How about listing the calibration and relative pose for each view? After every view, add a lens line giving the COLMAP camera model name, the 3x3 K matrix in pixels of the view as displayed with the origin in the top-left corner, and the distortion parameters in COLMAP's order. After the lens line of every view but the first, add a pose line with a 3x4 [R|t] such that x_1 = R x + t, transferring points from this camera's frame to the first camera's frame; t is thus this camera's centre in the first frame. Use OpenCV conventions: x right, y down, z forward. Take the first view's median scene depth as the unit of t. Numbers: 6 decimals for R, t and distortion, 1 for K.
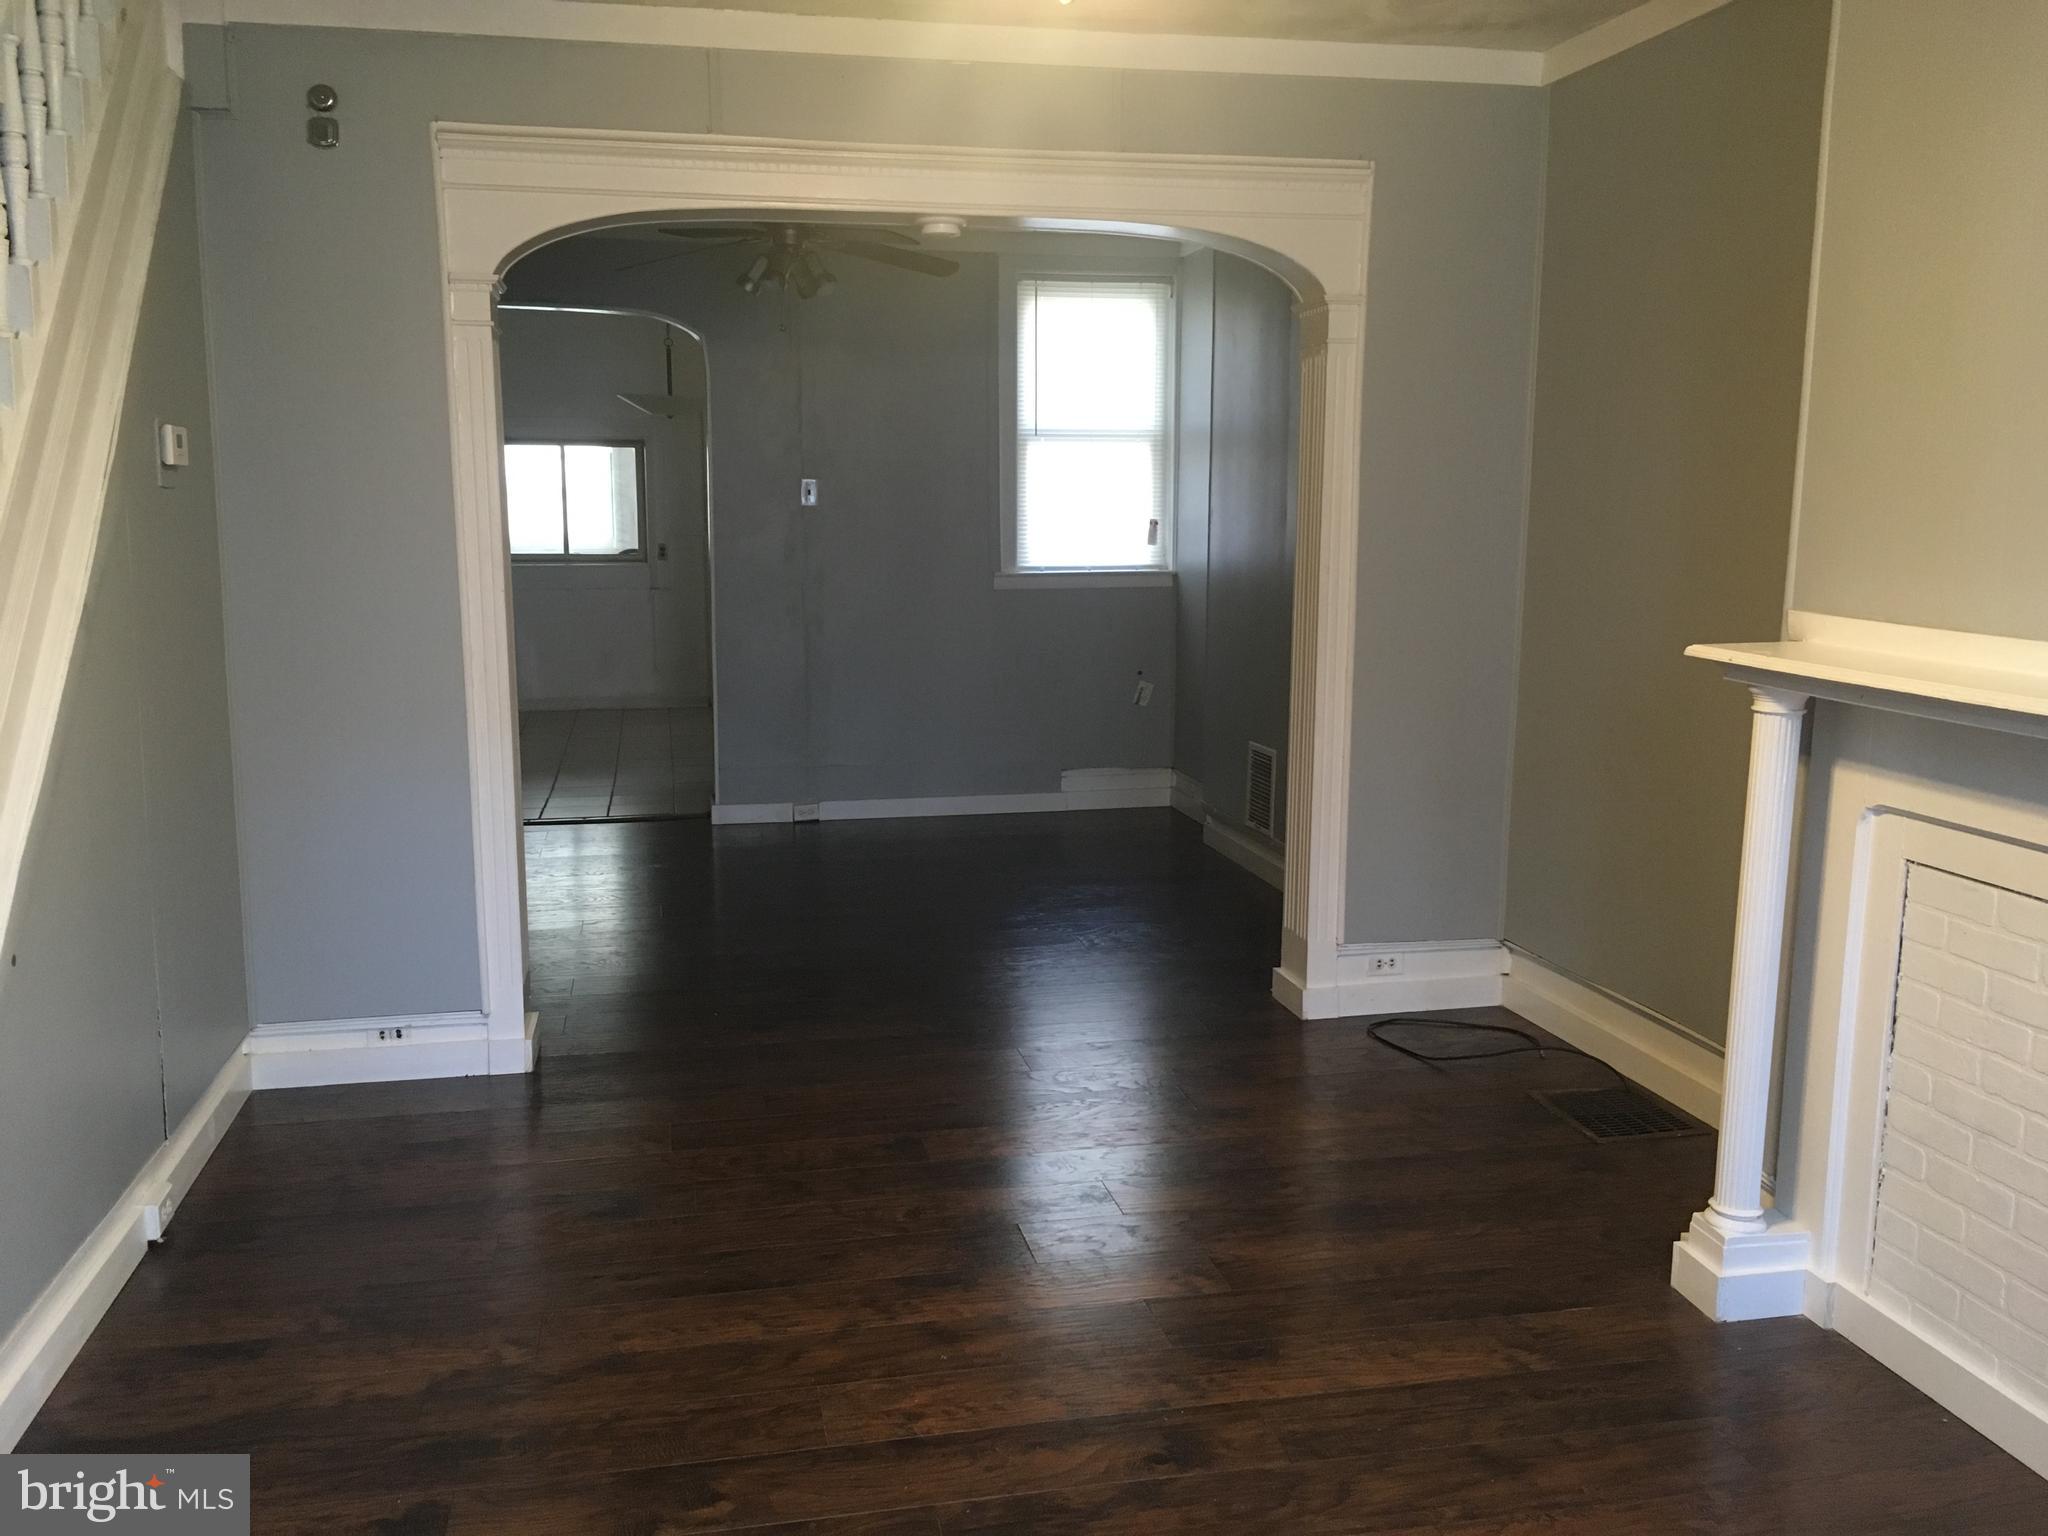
lens RADIAL K [[1730.2, 0, 1038.2], [0, 1730.2, 771.4], [0, 0, 1]] dist [0.064436, -0.085940]
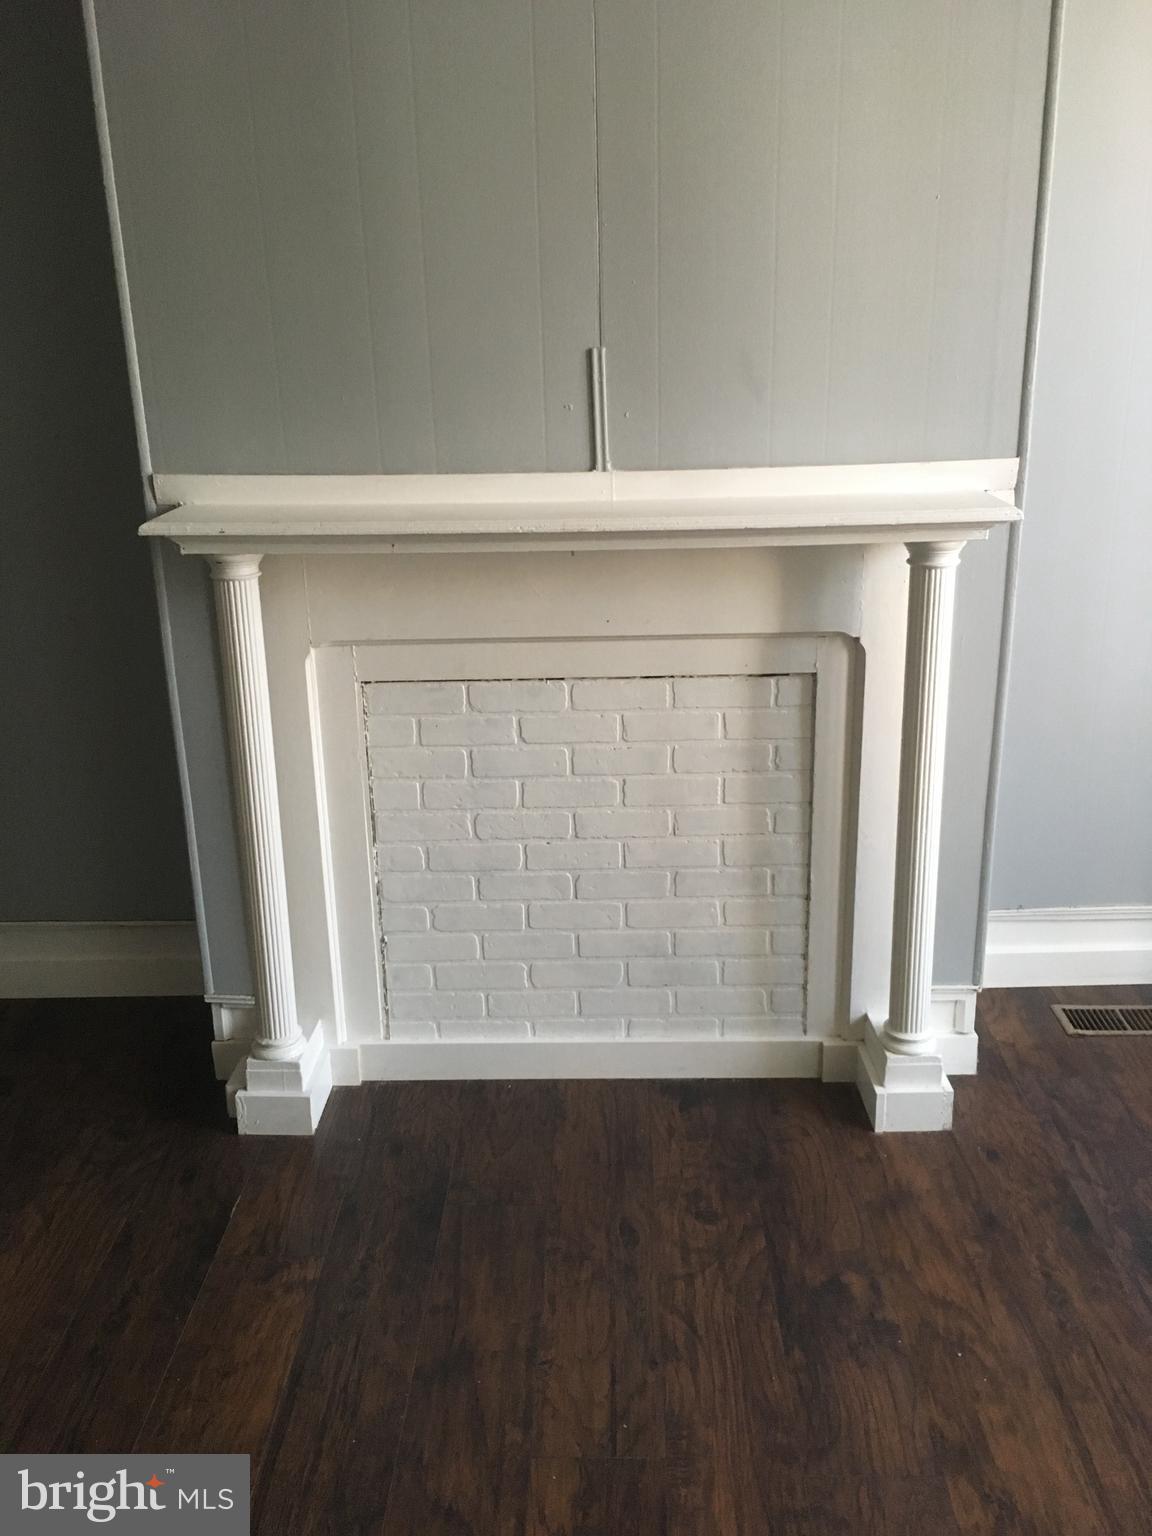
lens RADIAL K [[1297.6, 0, 580.1], [0, 1297.6, 762.5], [0, 0, 1]] dist [0.064436, -0.085940]
pose [[0.231982, -0.319283, 0.918827, -0.248678], [0.175275, 0.942854, 0.283380, -0.106889], [-0.956798, 0.095308, 0.274687, 0.584068]]
